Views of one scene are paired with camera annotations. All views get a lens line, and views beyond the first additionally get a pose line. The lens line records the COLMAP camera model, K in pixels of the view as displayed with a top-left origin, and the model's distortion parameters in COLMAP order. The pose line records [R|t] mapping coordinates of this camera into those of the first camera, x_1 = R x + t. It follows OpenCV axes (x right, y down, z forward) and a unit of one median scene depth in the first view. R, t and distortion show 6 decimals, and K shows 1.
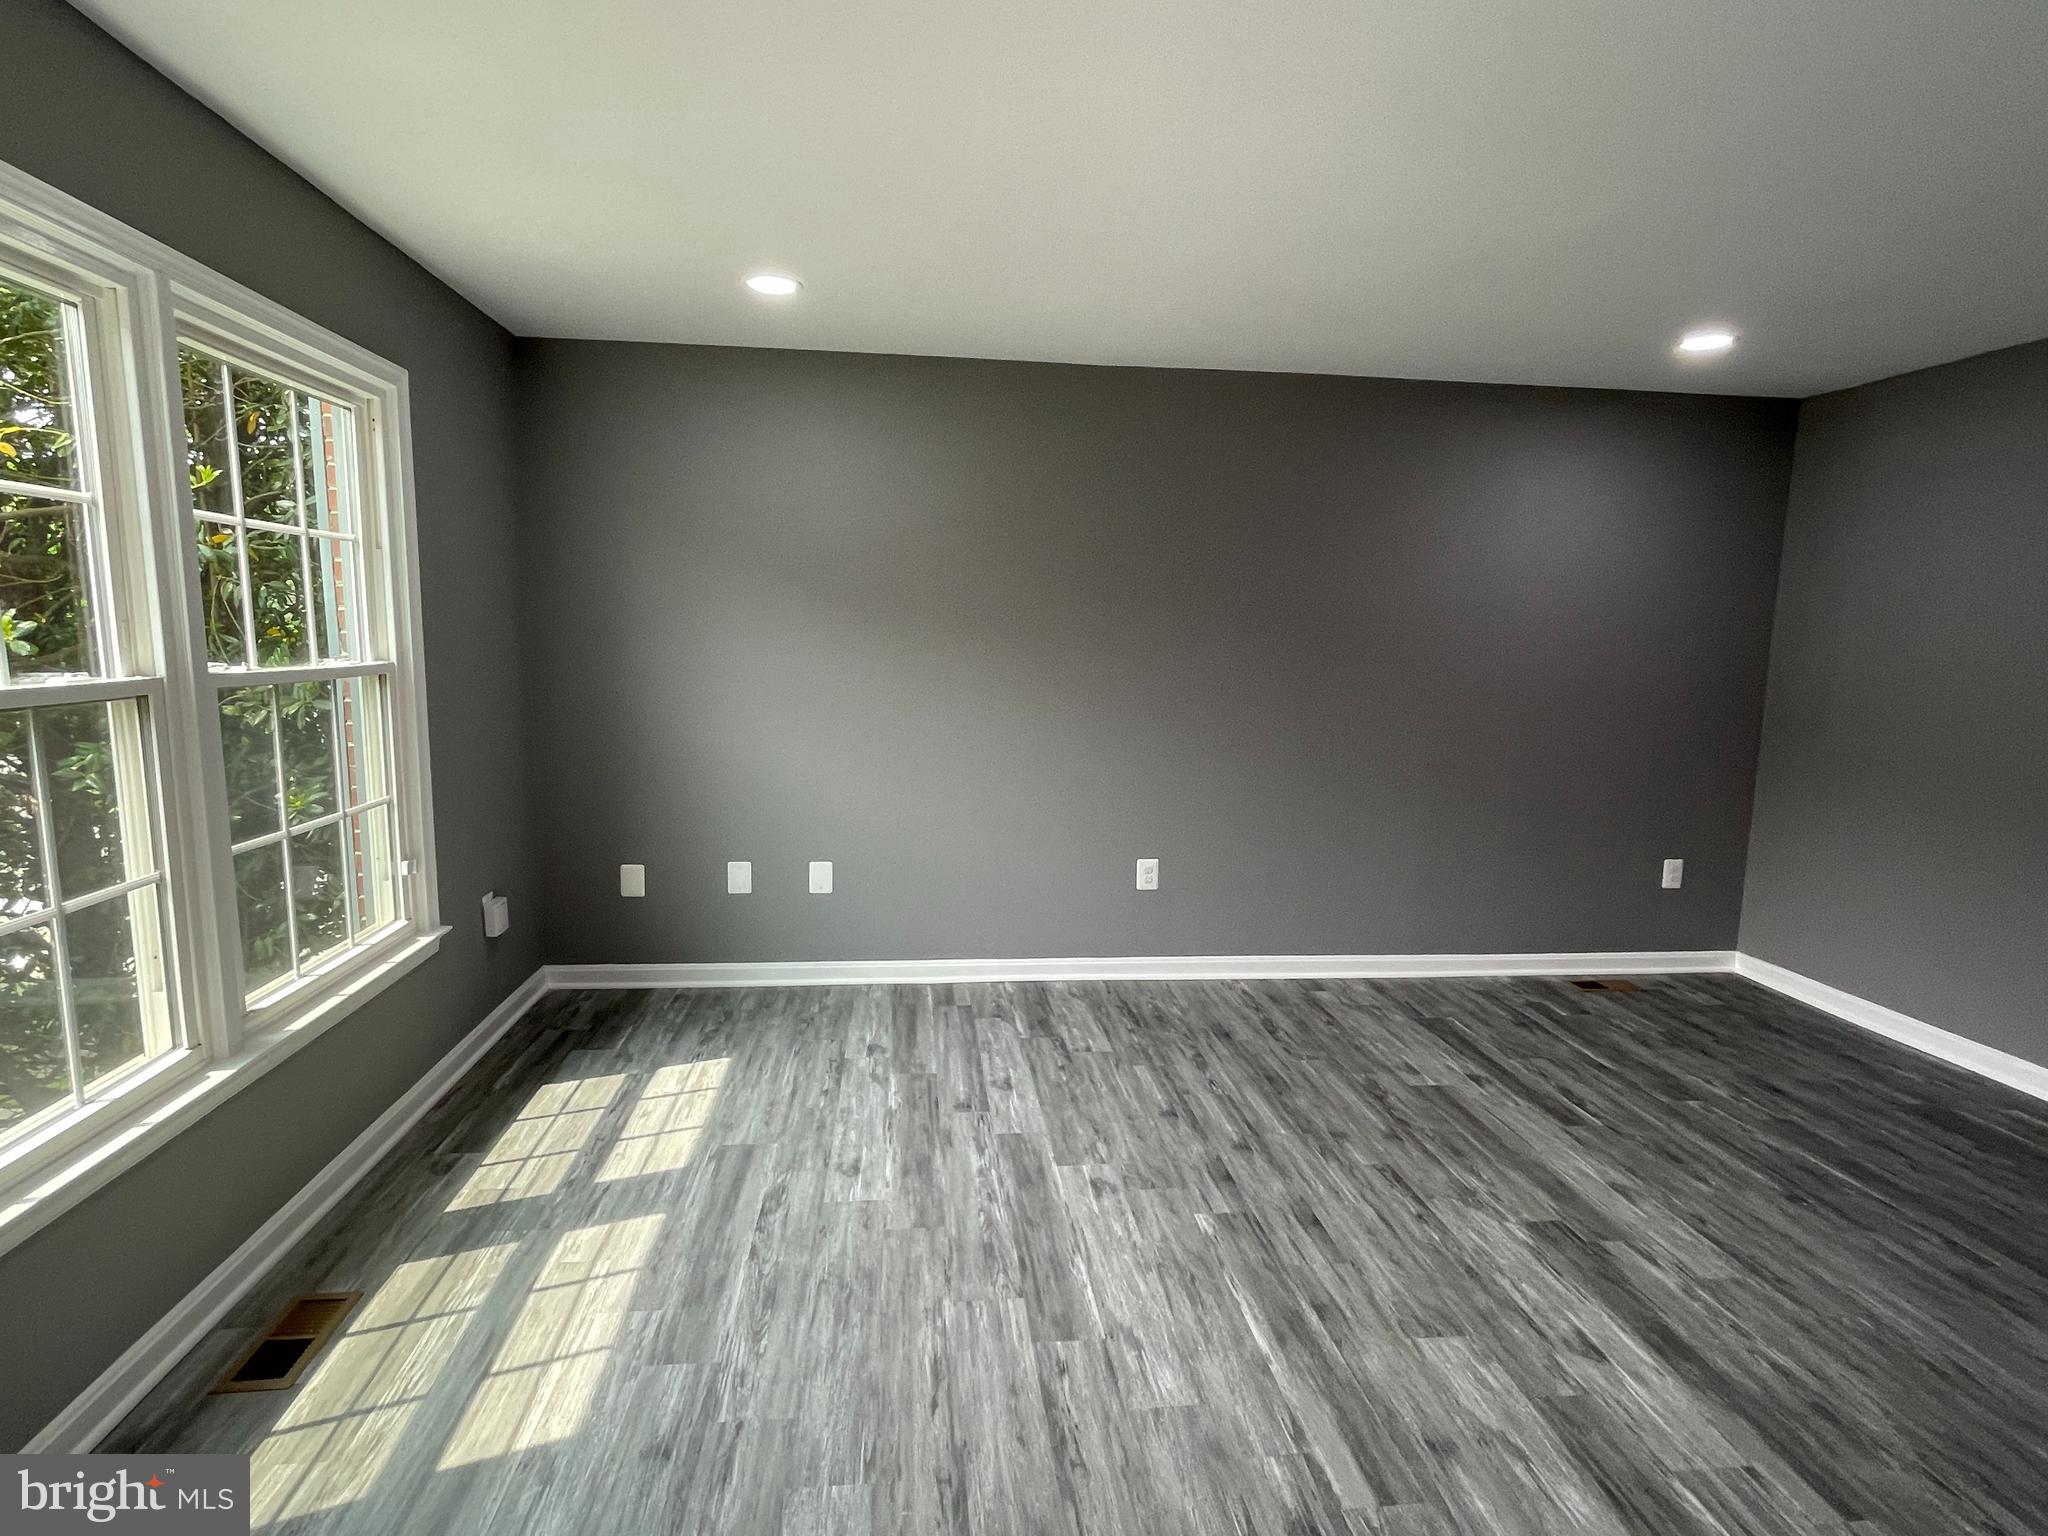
lens RADIAL K [[1080.0, 0, 1029.4], [0, 1080.0, 780.3], [0, 0, 1]] dist [-0.004564, 0.002292]
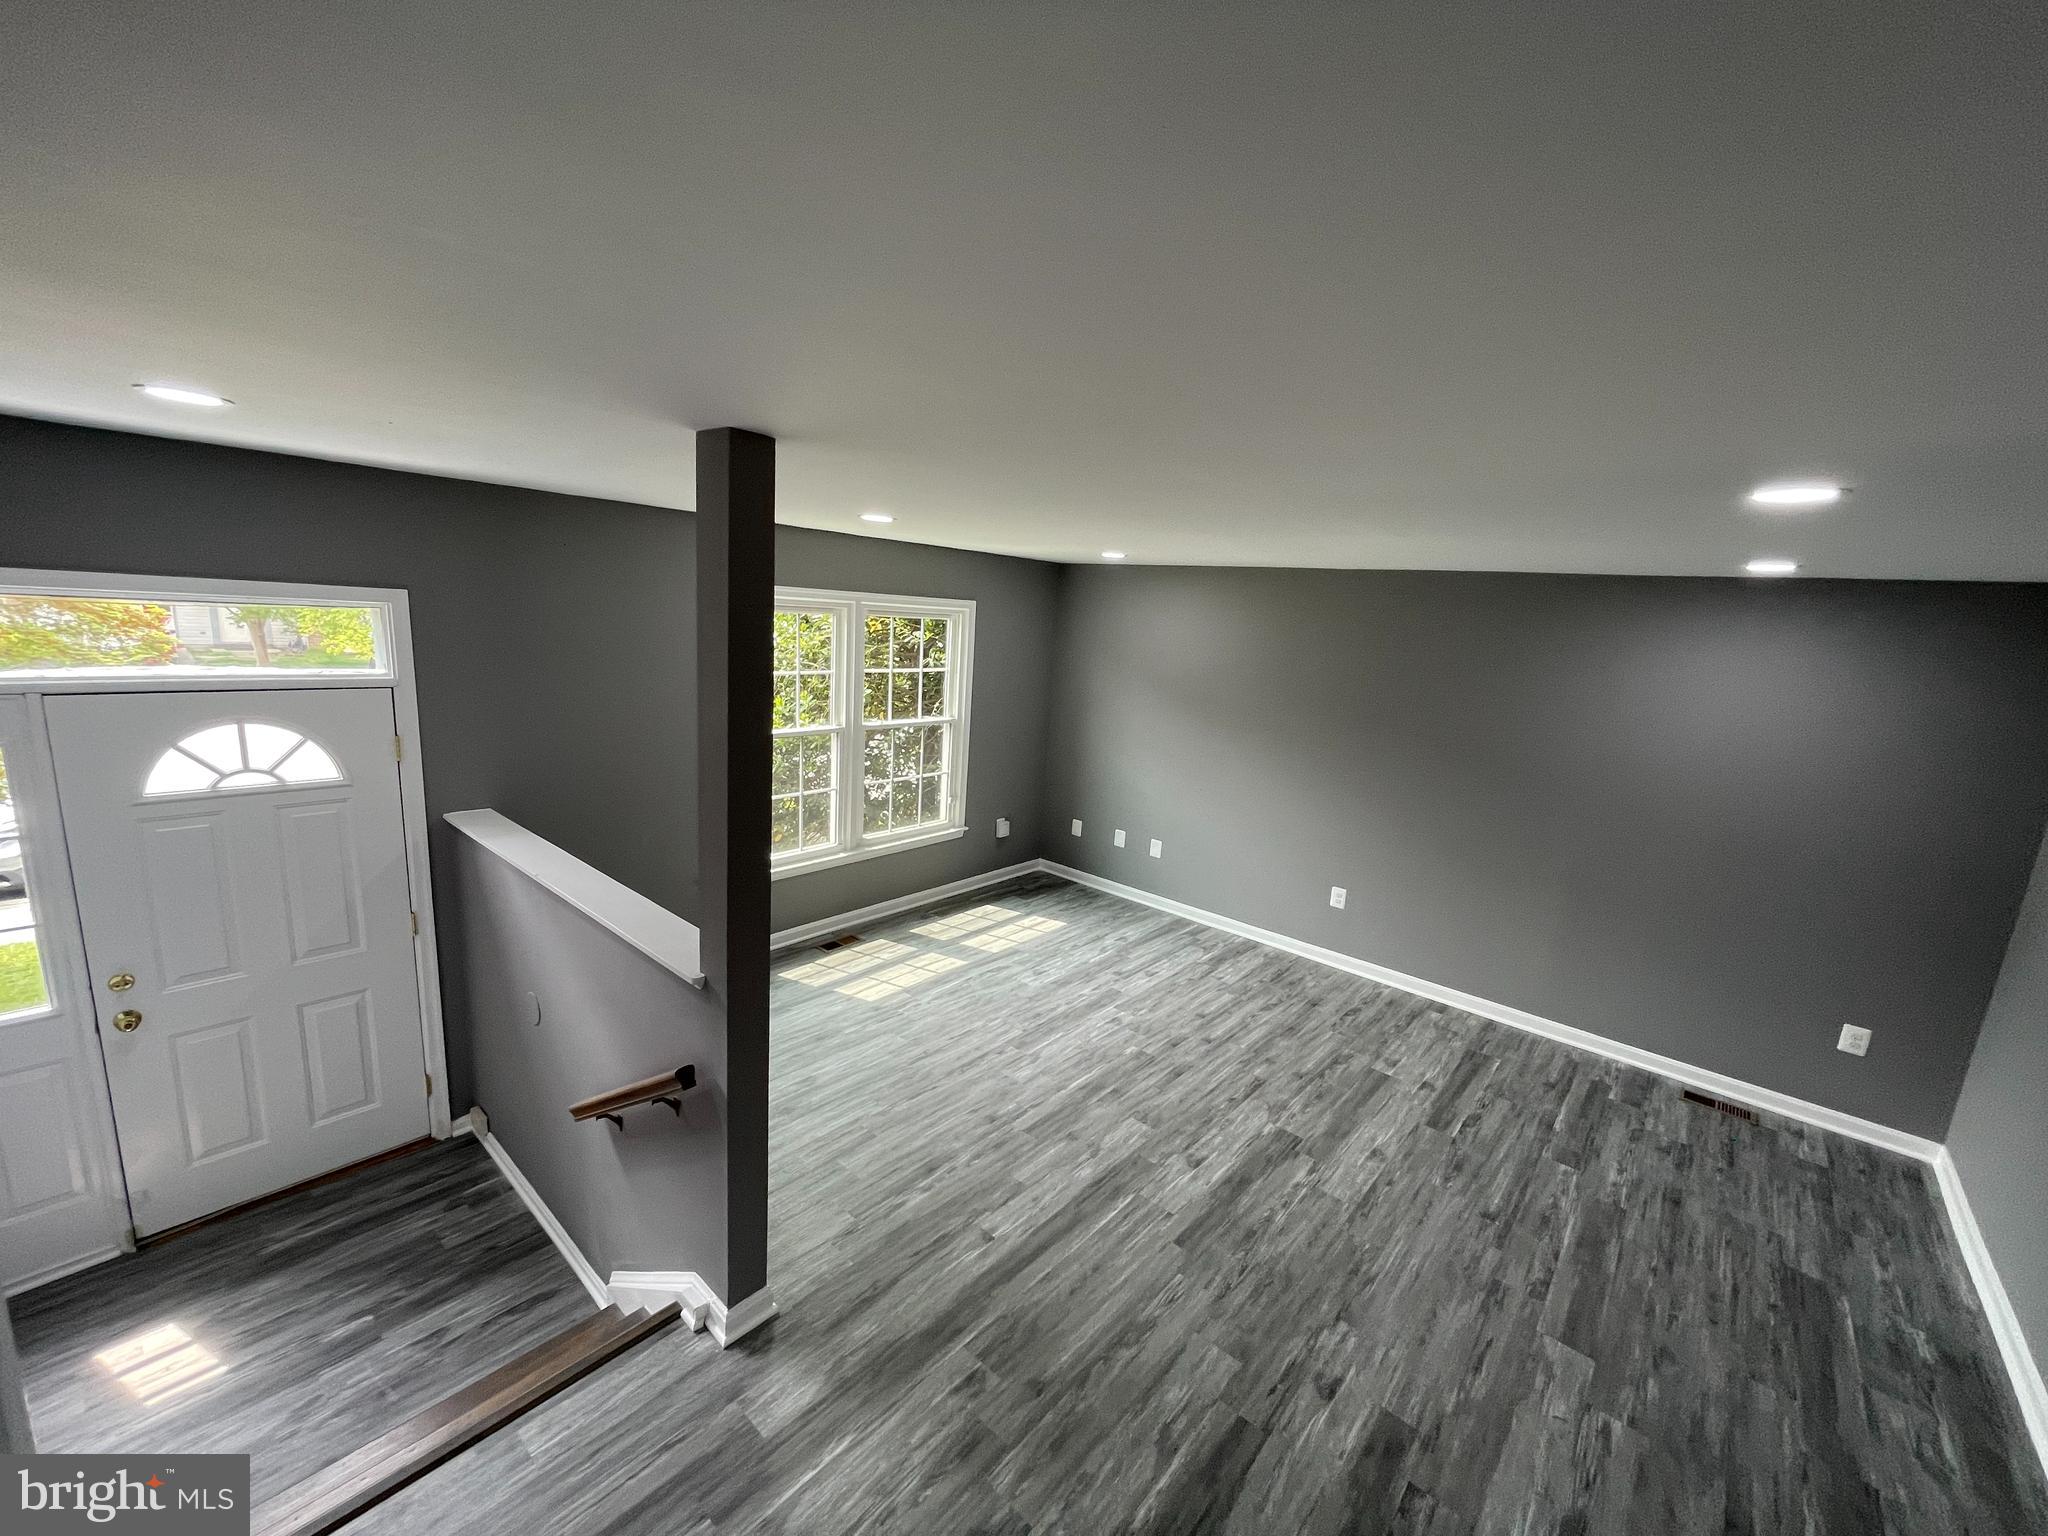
lens RADIAL K [[832.7, 0, 1021.5], [0, 832.7, 775.1], [0, 0, 1]] dist [-0.001001, 0.001271]
pose [[0.678070, 0.169048, -0.715293, 0.868314], [-0.153253, 0.984319, 0.087349, -0.164406], [0.718842, 0.050392, 0.693344, -0.204012]]
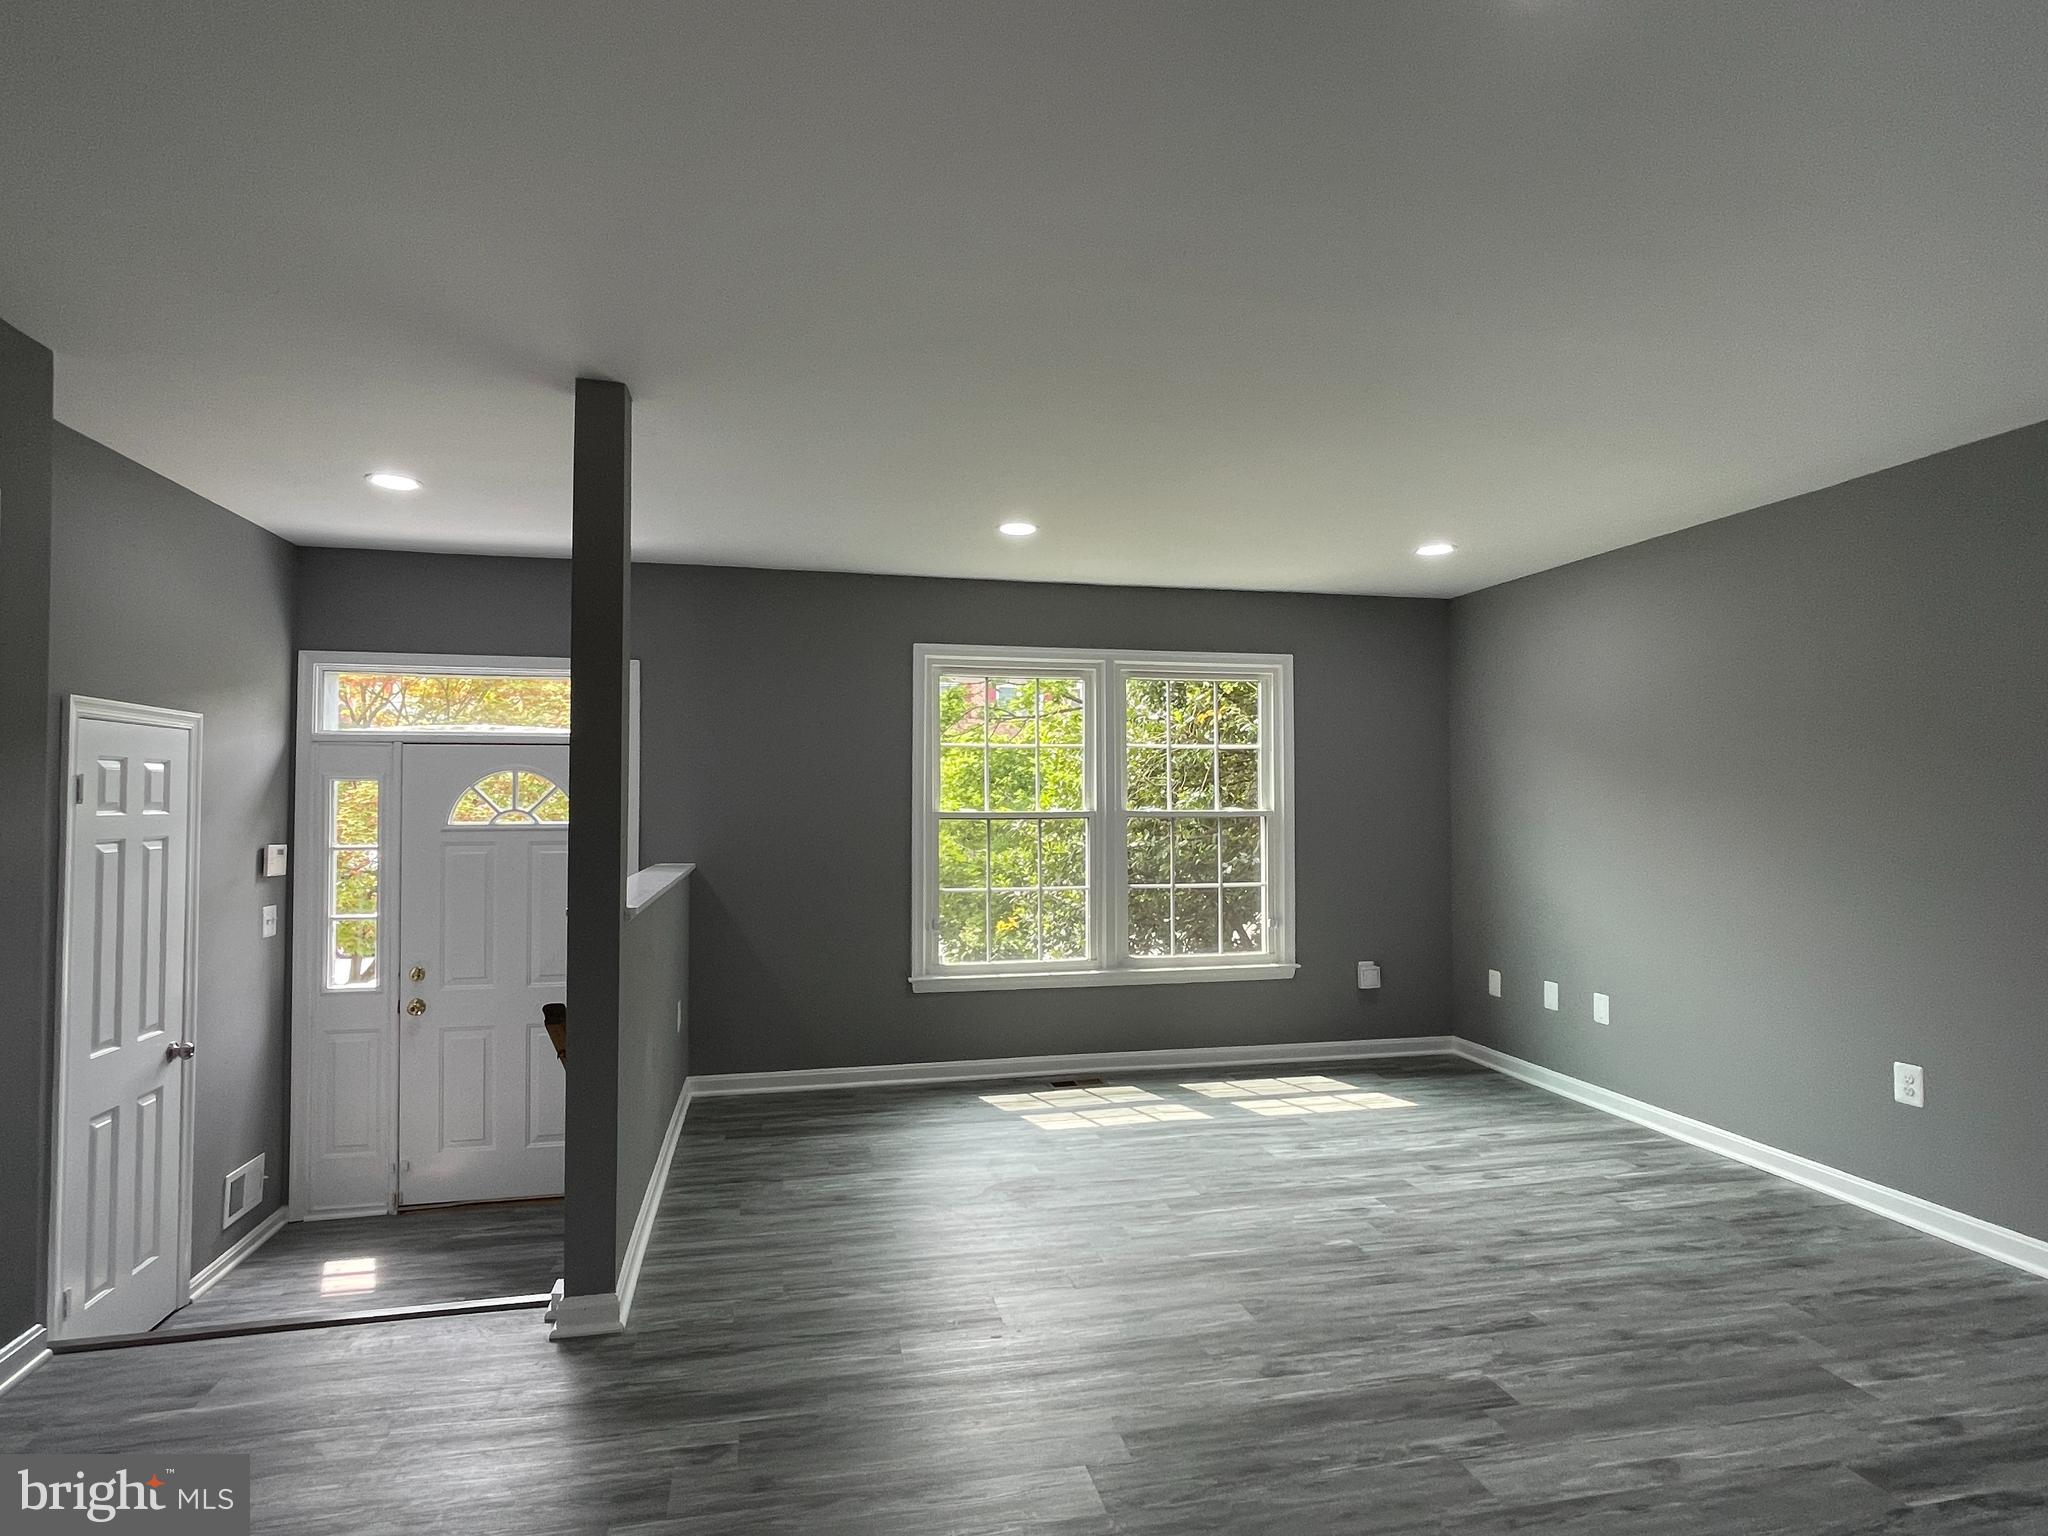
lens RADIAL K [[1080.0, 0, 1016.9], [0, 1080.0, 772.1], [0, 0, 1]] dist [-0.004564, 0.002292]
pose [[0.108766, -0.046472, -0.992980, 1.156971], [-0.133986, 0.989106, -0.060967, -0.003544], [0.984996, 0.139677, 0.101355, 0.354617]]
